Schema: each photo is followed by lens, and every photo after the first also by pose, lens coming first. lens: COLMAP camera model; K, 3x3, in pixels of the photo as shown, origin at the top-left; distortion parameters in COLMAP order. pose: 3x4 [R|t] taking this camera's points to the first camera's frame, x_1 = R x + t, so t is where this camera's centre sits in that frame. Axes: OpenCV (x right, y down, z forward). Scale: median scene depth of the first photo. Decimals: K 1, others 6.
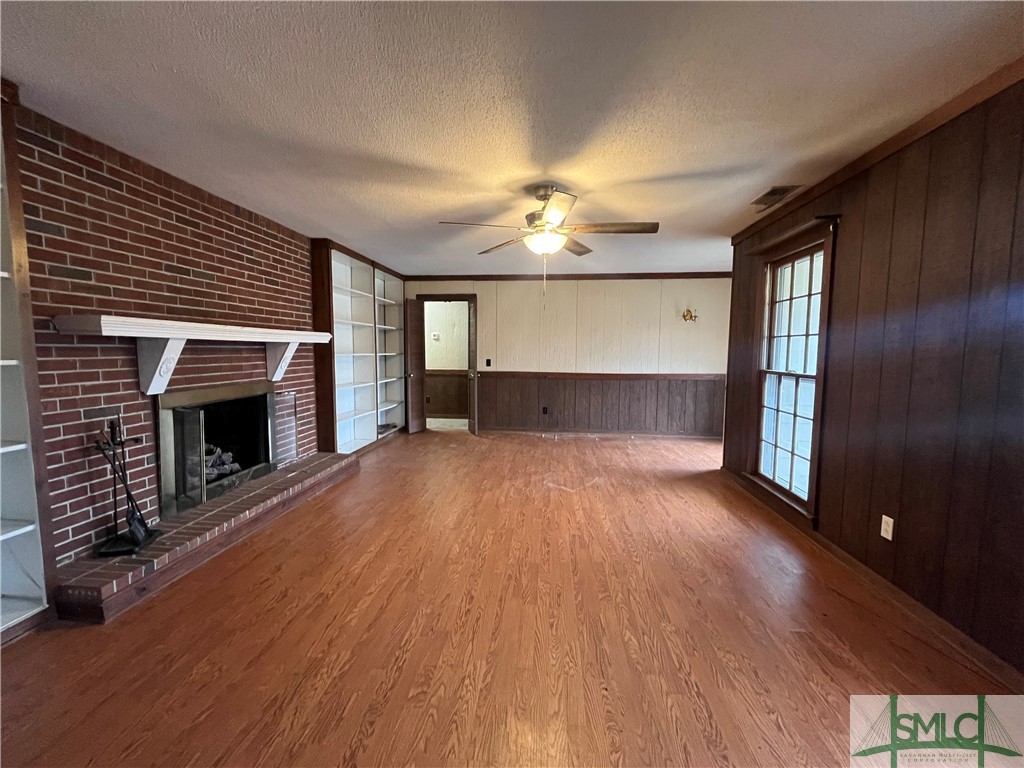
lens RADIAL K [[413.5, 0, 510.6], [0, 413.5, 385.4], [0, 0, 1]] dist [-0.001539, -0.000321]
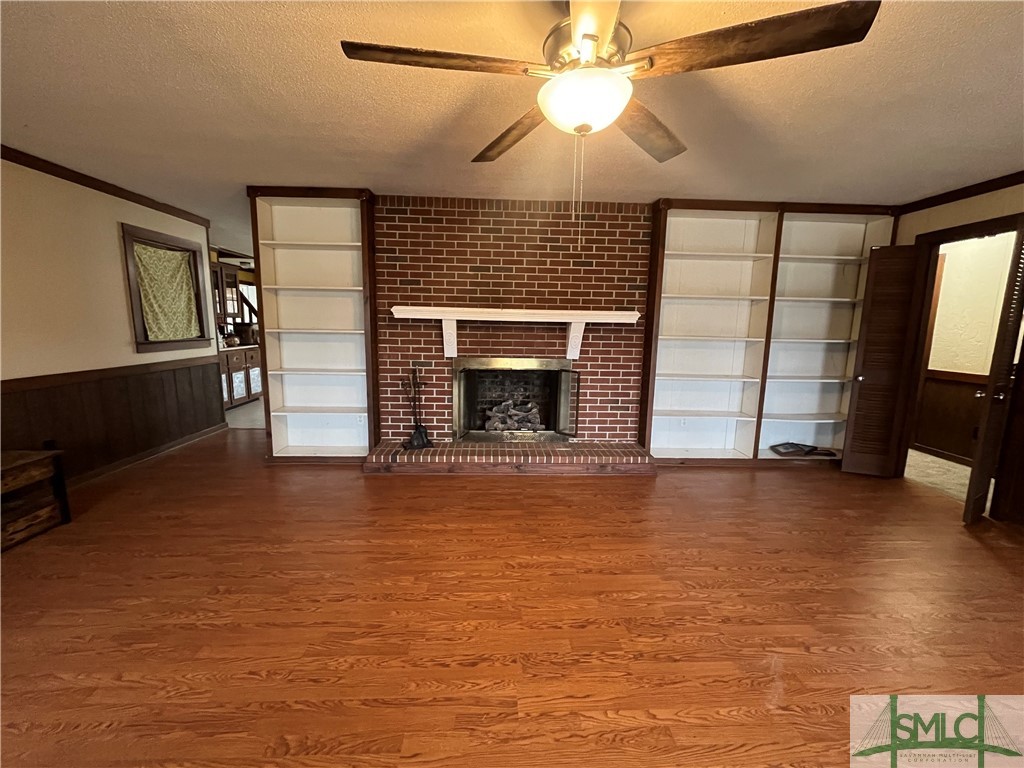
lens RADIAL K [[415.3, 0, 510.7], [0, 415.3, 386.7], [0, 0, 1]] dist [-0.002648, -0.000417]
pose [[0.140520, 0.144060, -0.979541, 0.568046], [-0.103841, 0.986046, 0.130120, -0.078683], [0.984617, 0.083432, 0.153519, 0.858305]]
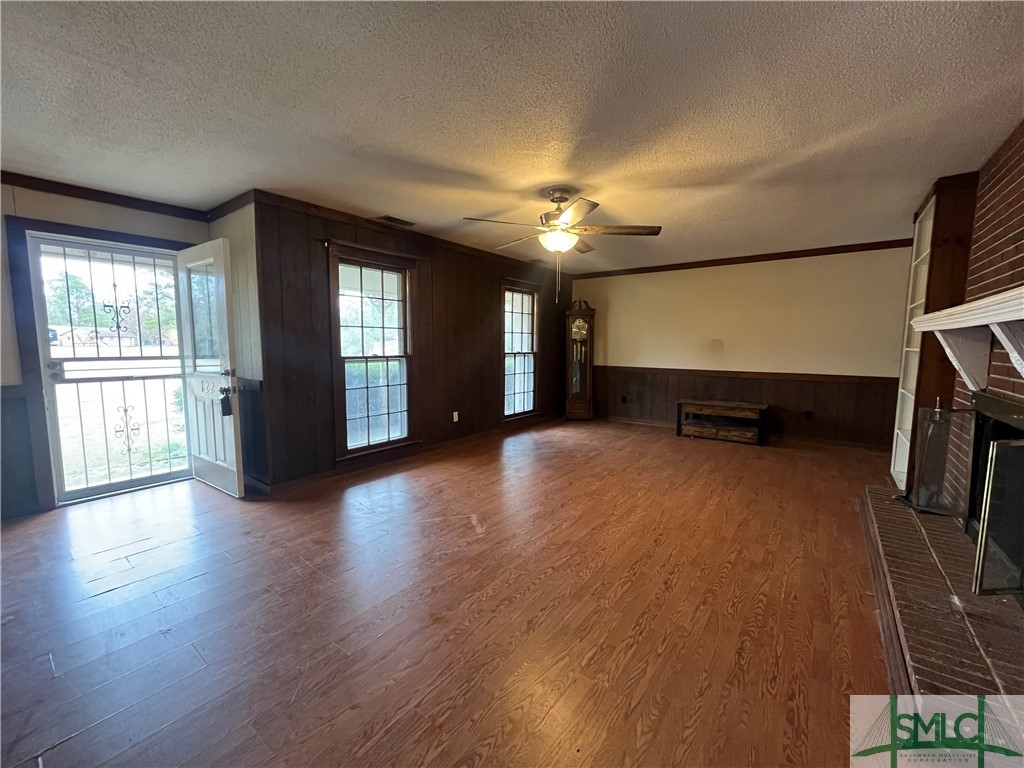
lens RADIAL K [[413.5, 0, 510.6], [0, 413.5, 385.4], [0, 0, 1]] dist [-0.001539, -0.000321]
pose [[-0.851183, -0.063268, 0.521042, -0.394418], [0.036943, 0.983025, 0.179716, -0.167661], [-0.523568, 0.172220, -0.834396, 2.007006]]
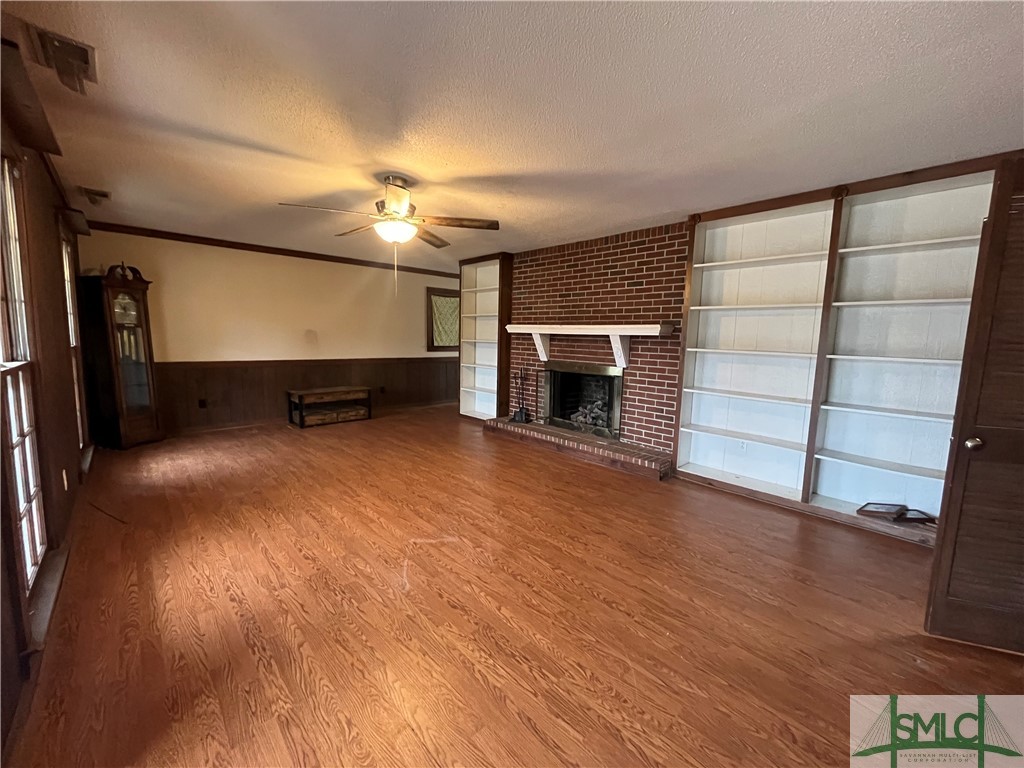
lens RADIAL K [[413.5, 0, 510.6], [0, 413.5, 385.4], [0, 0, 1]] dist [-0.001539, -0.000321]
pose [[-0.661833, 0.065466, -0.746787, 0.683880], [-0.094930, 0.980841, 0.170115, -0.166527], [0.743616, 0.183480, -0.642939, 1.921581]]
